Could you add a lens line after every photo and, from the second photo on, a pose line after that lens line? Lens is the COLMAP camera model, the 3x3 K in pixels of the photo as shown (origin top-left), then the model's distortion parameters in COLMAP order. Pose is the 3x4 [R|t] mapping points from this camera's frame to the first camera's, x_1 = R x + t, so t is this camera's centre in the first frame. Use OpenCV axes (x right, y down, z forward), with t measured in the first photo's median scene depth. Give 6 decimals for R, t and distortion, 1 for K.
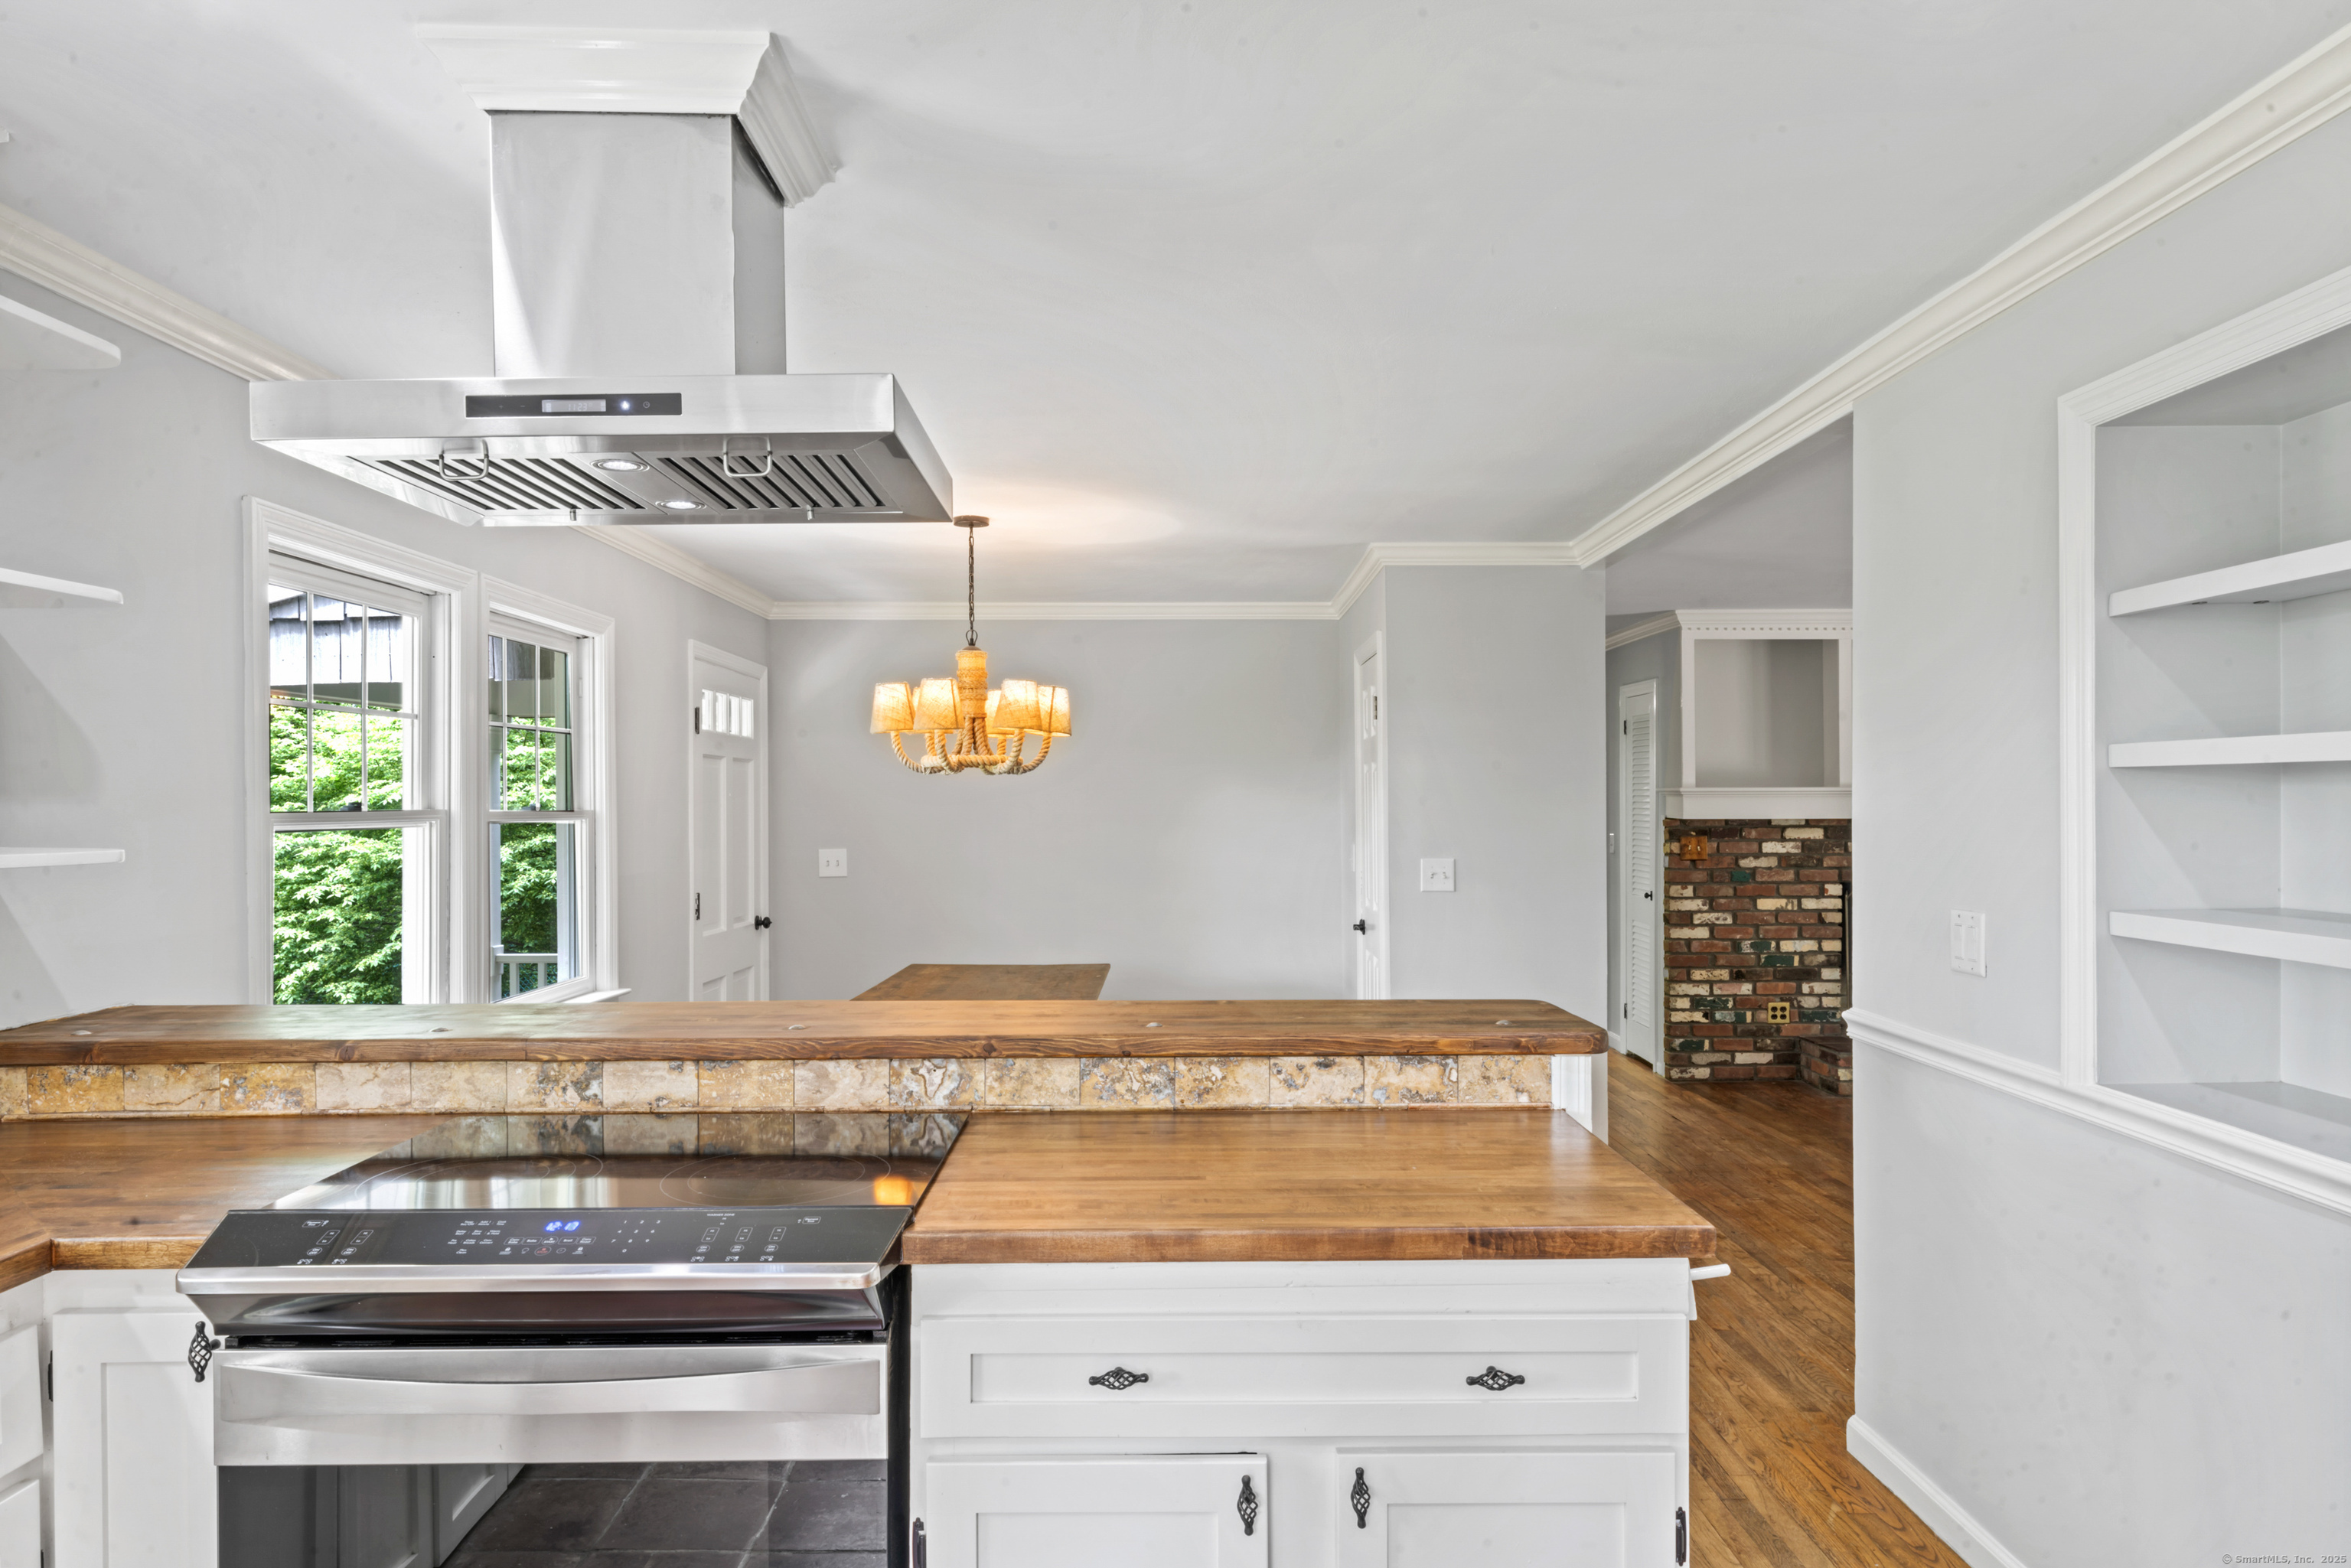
lens RADIAL K [[1432.0, 0, 1180.6], [0, 1432.0, 796.1], [0, 0, 1]] dist [-0.002653, 0.001174]
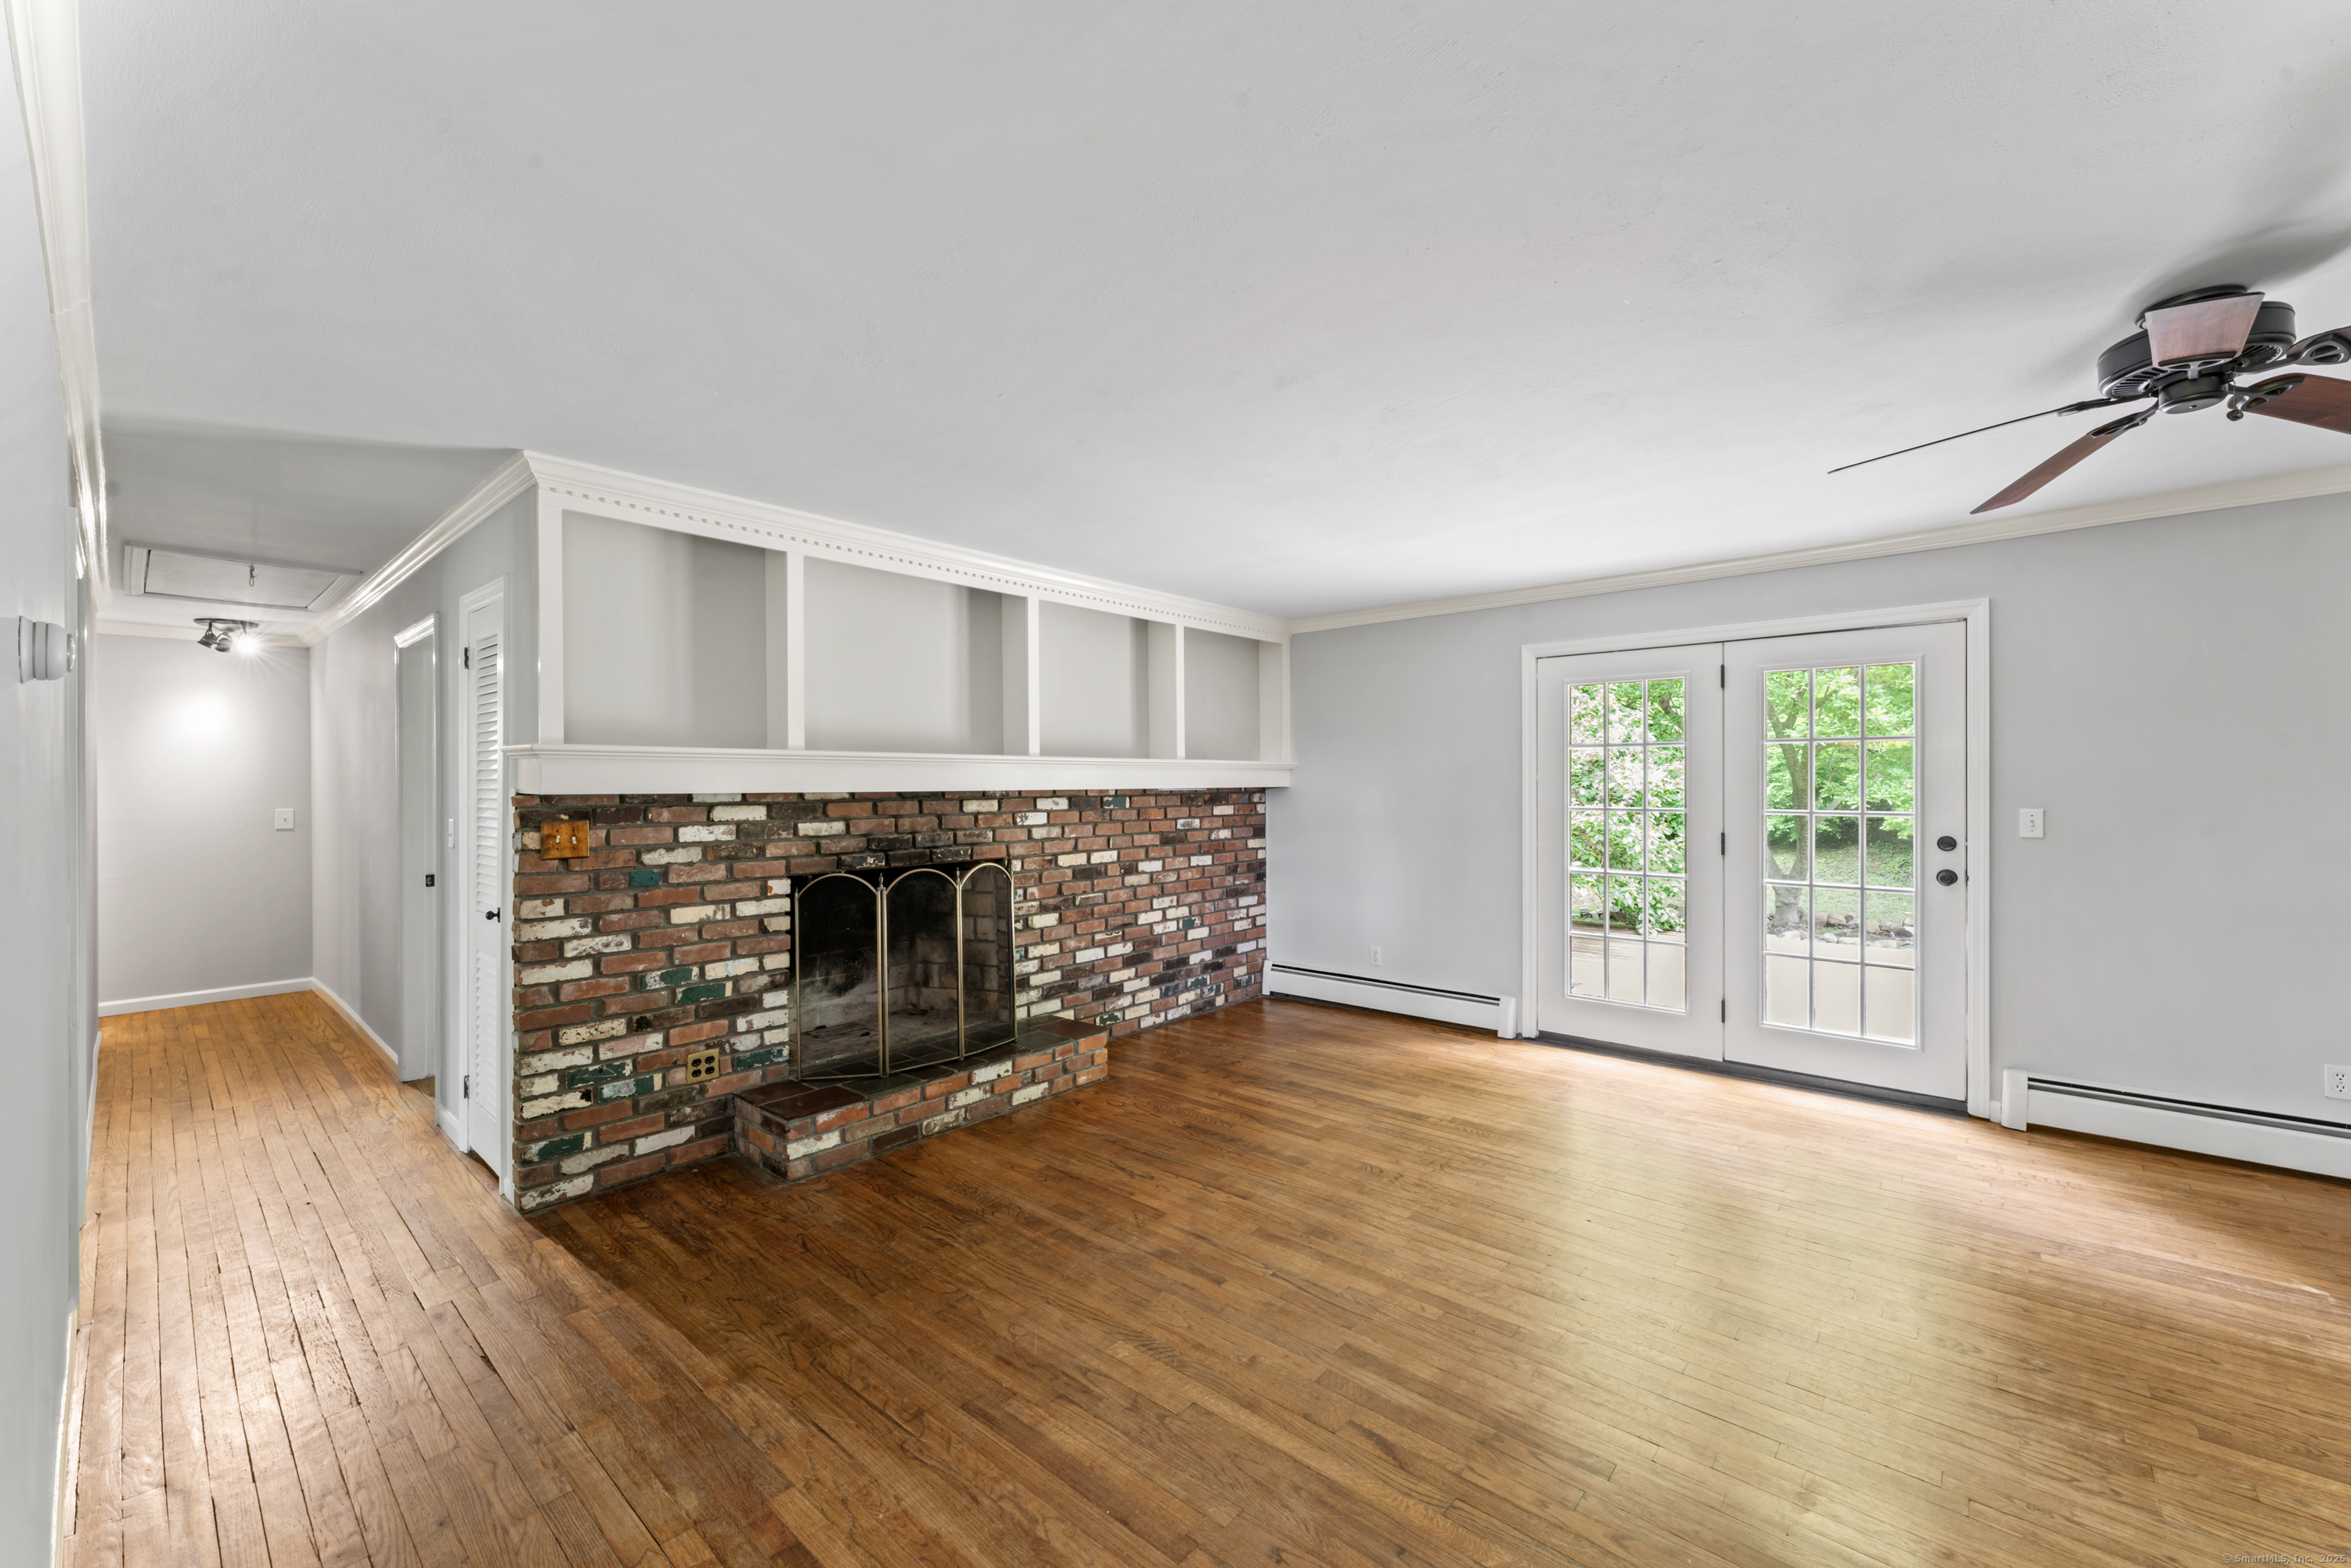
lens RADIAL K [[927.4, 0, 1175.5], [0, 927.4, 784.0], [0, 0, 1]] dist [0.000762, 0.000056]
pose [[0.665325, 0.001563, 0.746552, 0.295474], [-0.001311, 0.999999, -0.000925, 0.014533], [-0.746552, -0.000363, 0.665326, 0.666682]]
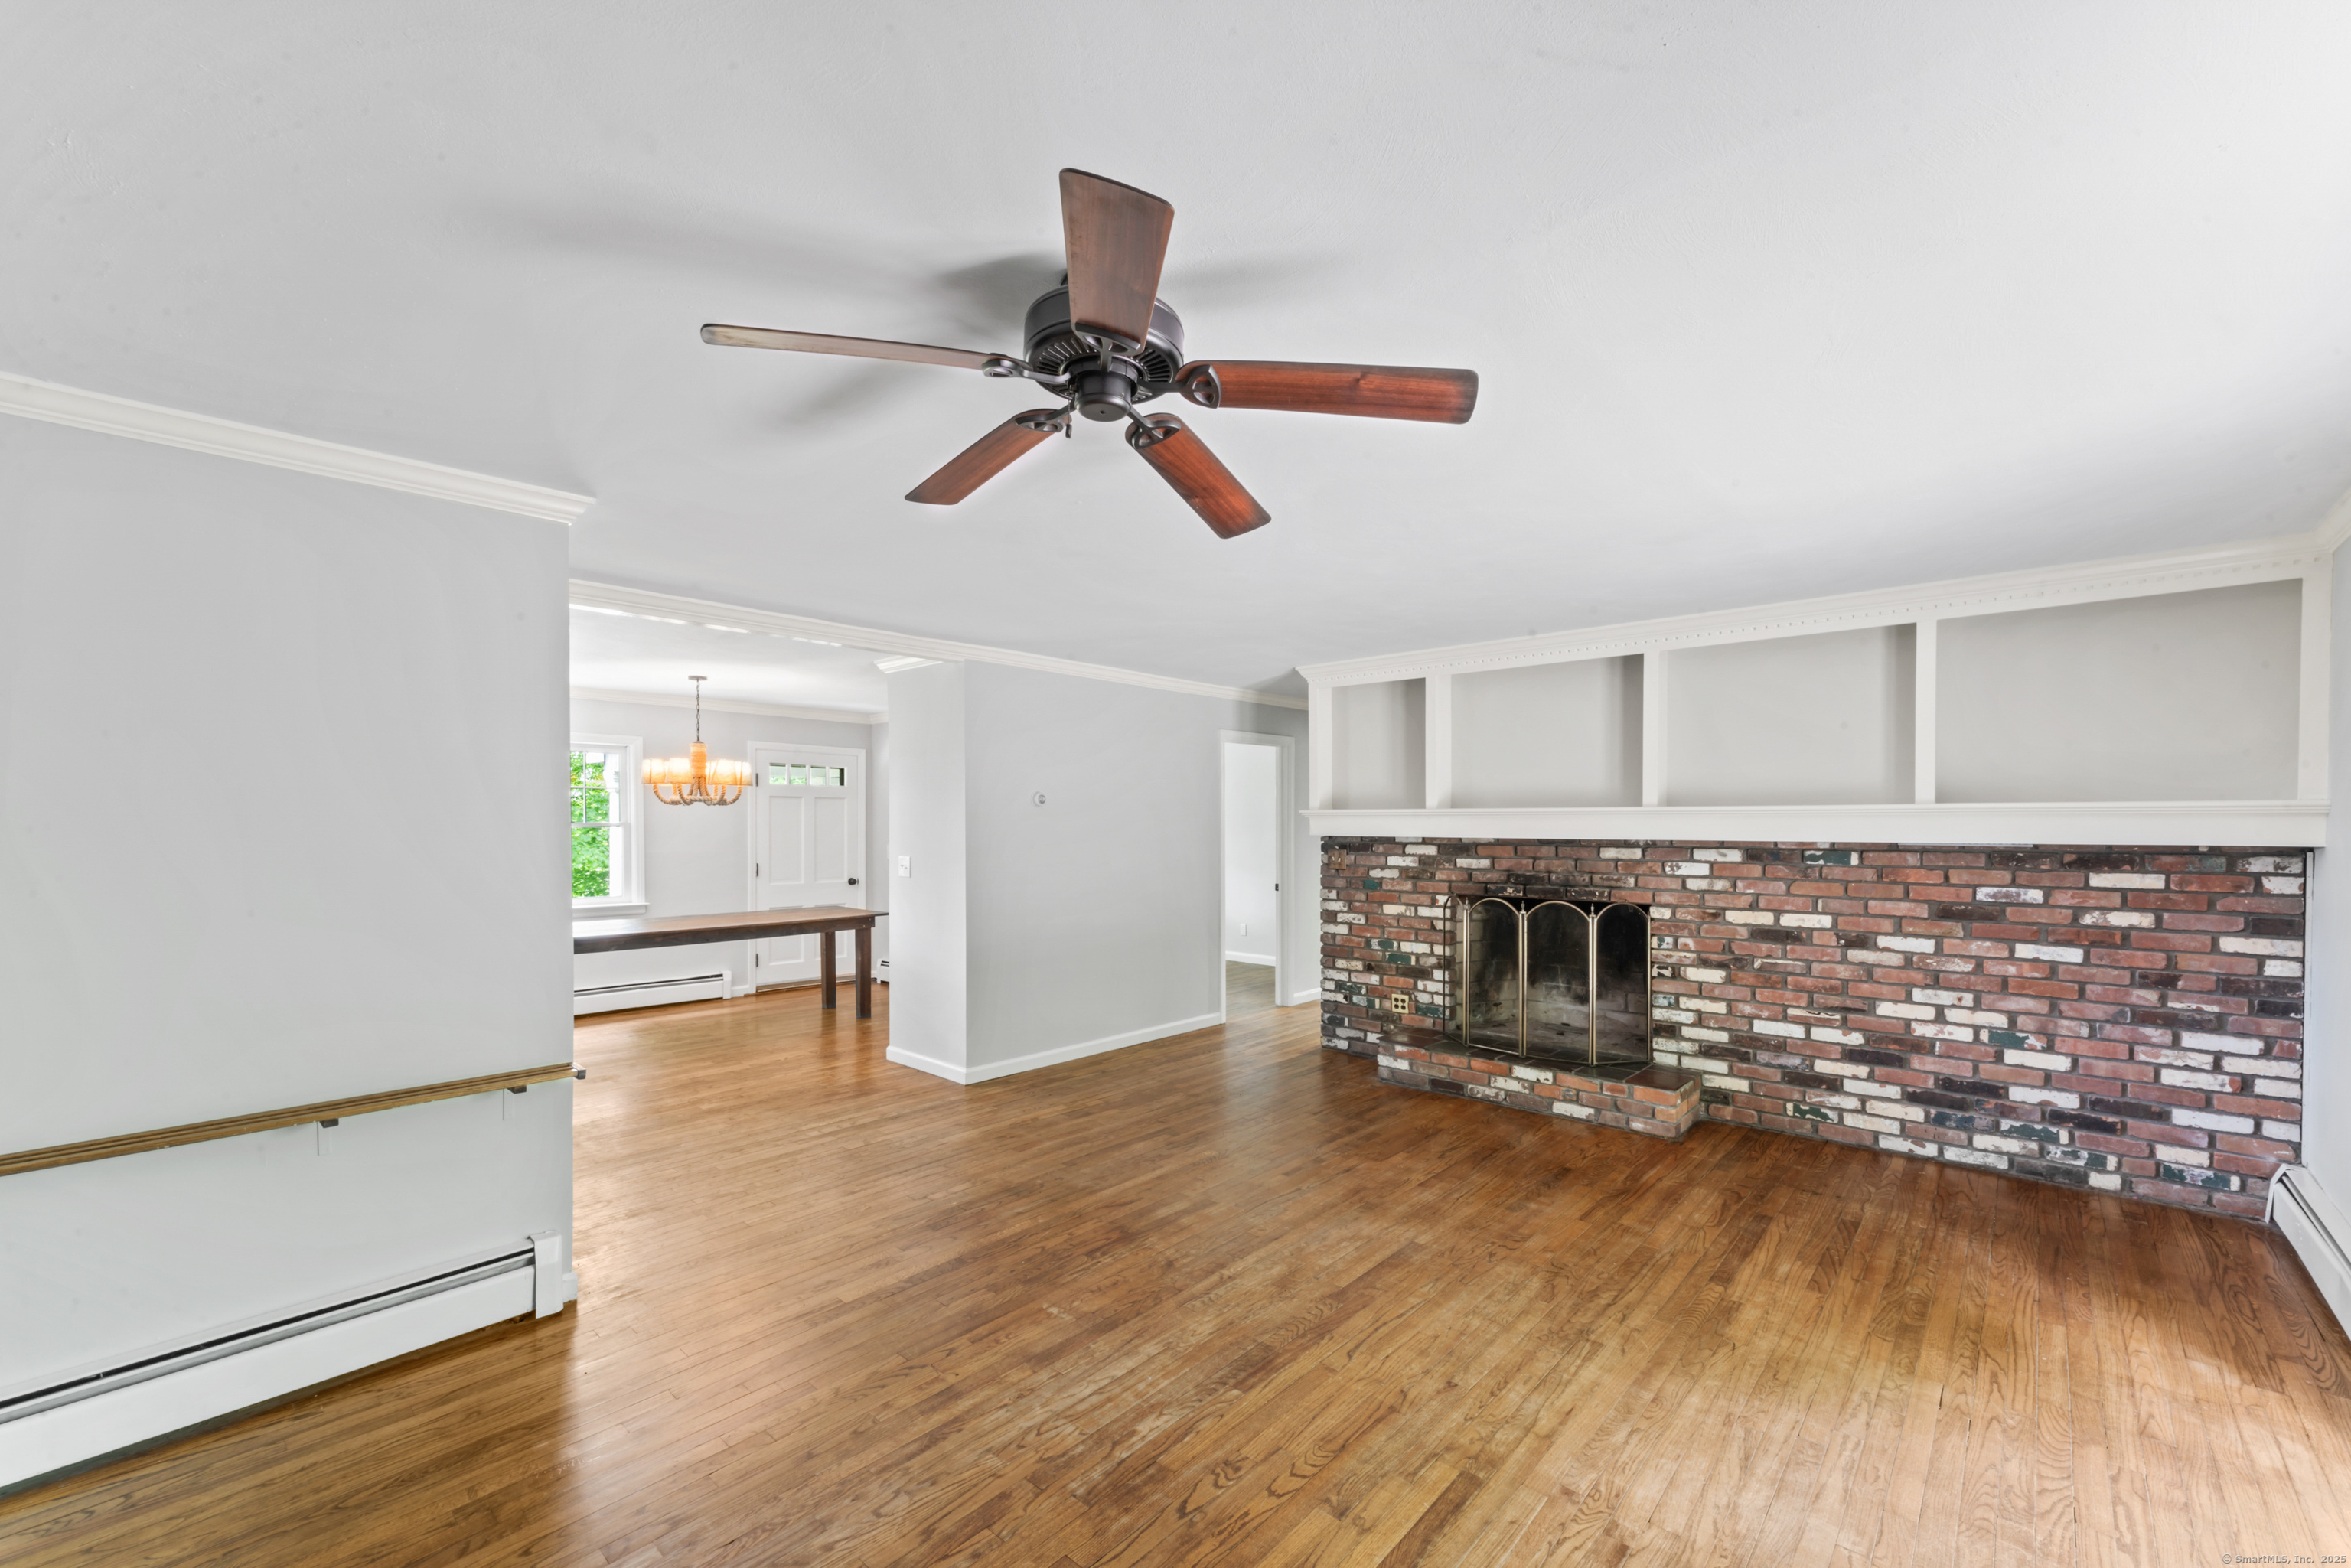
lens RADIAL K [[935.3, 0, 1186.2], [0, 935.3, 834.7], [0, 0, 1]] dist [-0.001896, -0.000126]
pose [[0.746929, 0.014302, -0.664750, 1.018005], [-0.002021, 0.999813, 0.019240, 0.000296], [0.664901, -0.013028, 0.746818, 0.411843]]
